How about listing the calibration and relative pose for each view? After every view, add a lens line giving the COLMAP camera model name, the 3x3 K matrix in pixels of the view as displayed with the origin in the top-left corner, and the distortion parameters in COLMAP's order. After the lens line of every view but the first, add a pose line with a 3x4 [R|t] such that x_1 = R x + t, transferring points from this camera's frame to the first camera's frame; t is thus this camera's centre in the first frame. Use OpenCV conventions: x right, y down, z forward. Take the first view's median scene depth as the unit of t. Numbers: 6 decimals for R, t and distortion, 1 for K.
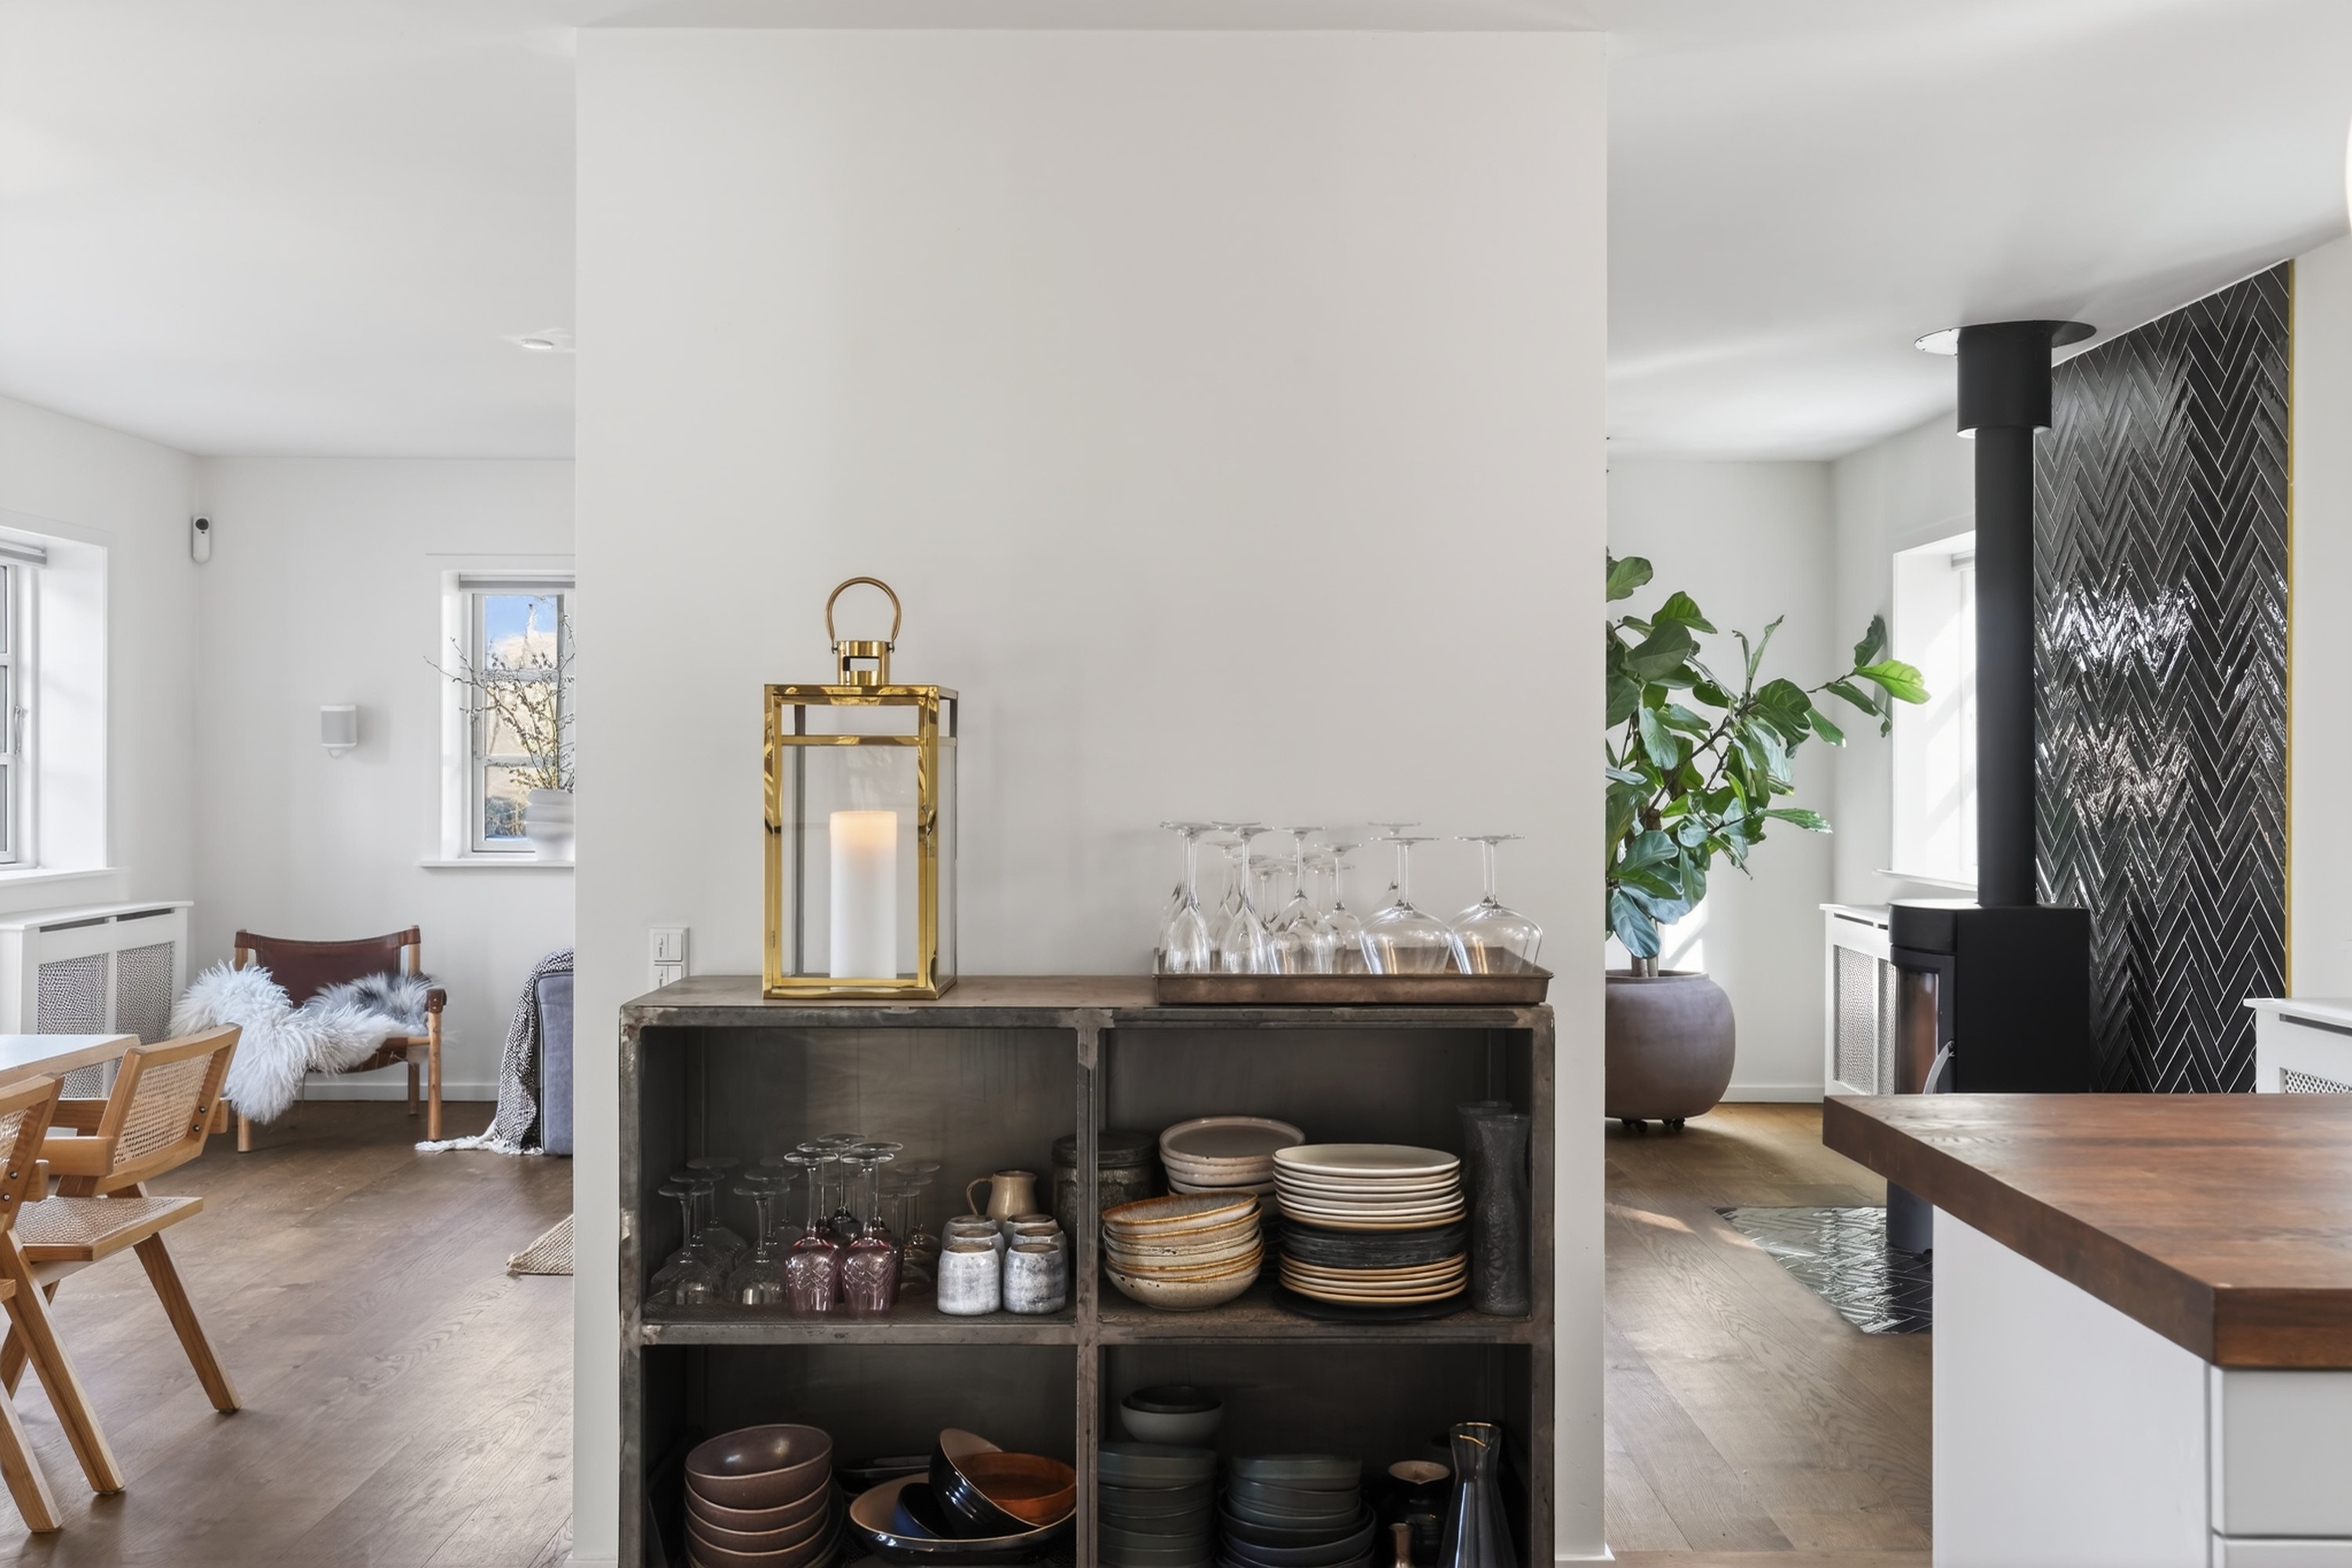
lens RADIAL K [[2238.1, 0, 1172.1], [0, 2238.1, 793.0], [0, 0, 1]] dist [0.028547, 0.000000]
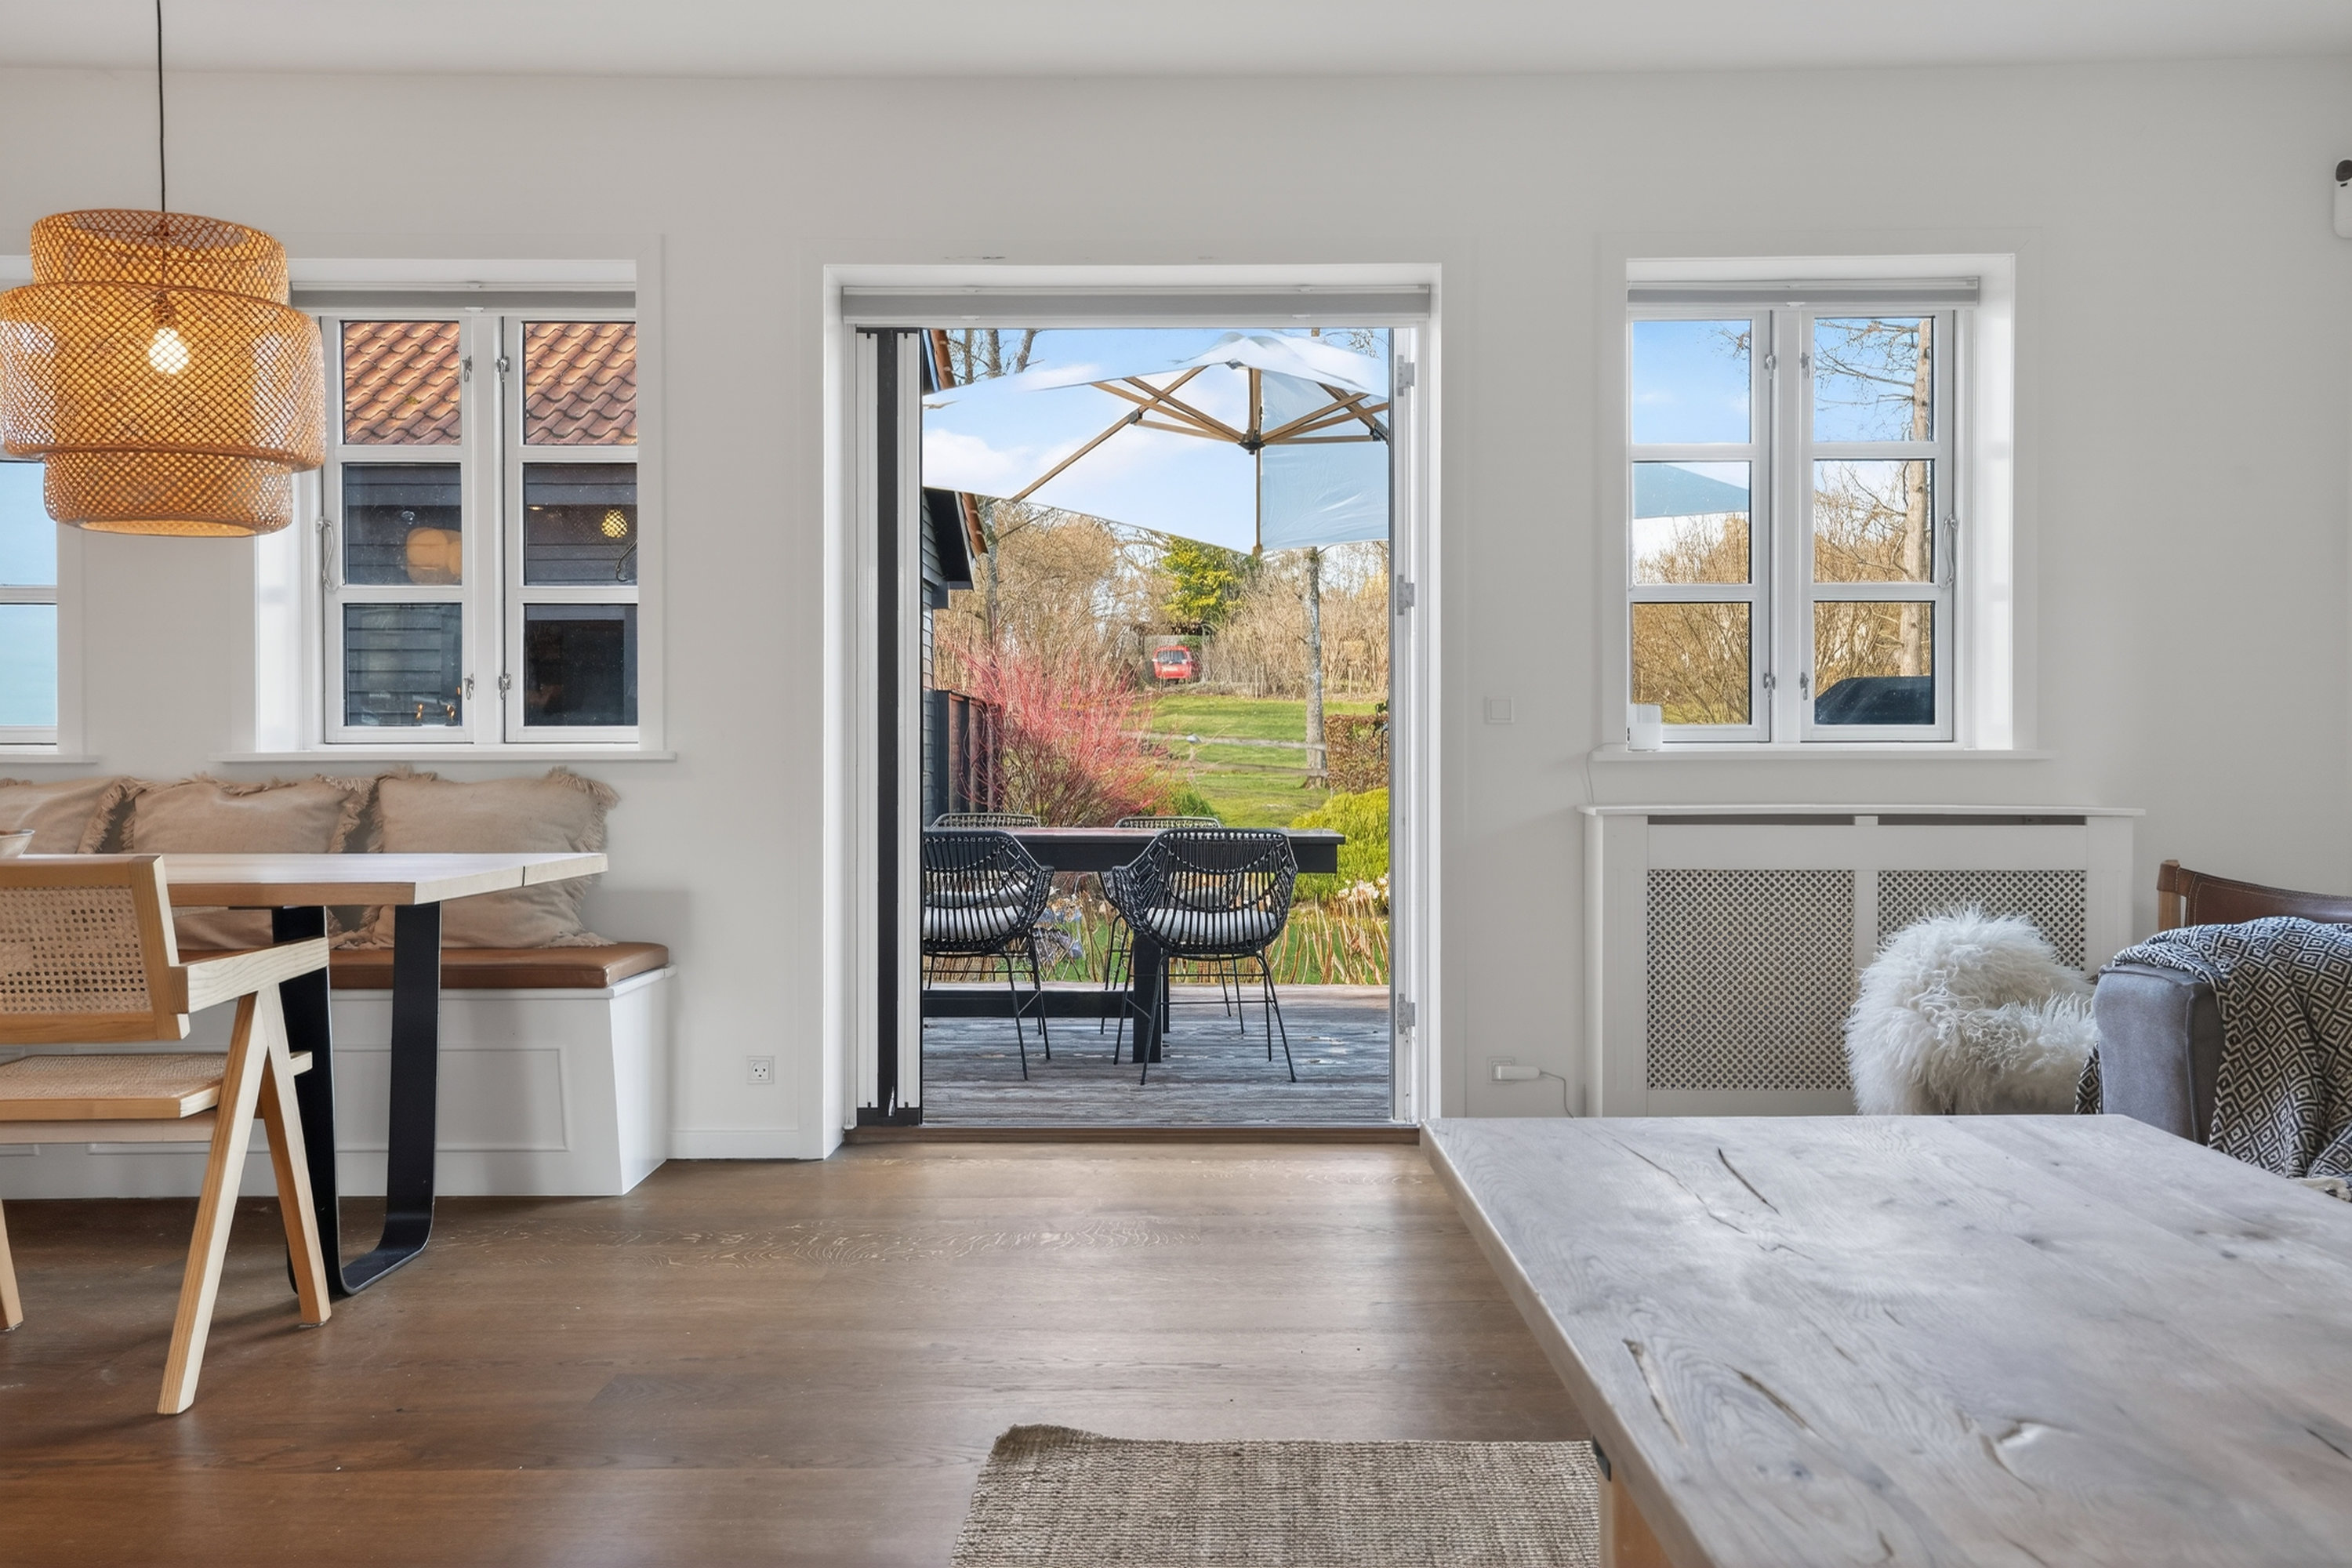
lens RADIAL K [[2190.9, 0, 1202.4], [0, 2190.9, 733.5], [0, 0, 1]] dist [0.082618, 0.000000]
pose [[-0.015517, -0.006335, -0.999860, 0.217228], [-0.013154, 0.999895, -0.006132, 0.046390], [0.999793, 0.013057, -0.015599, 1.012482]]
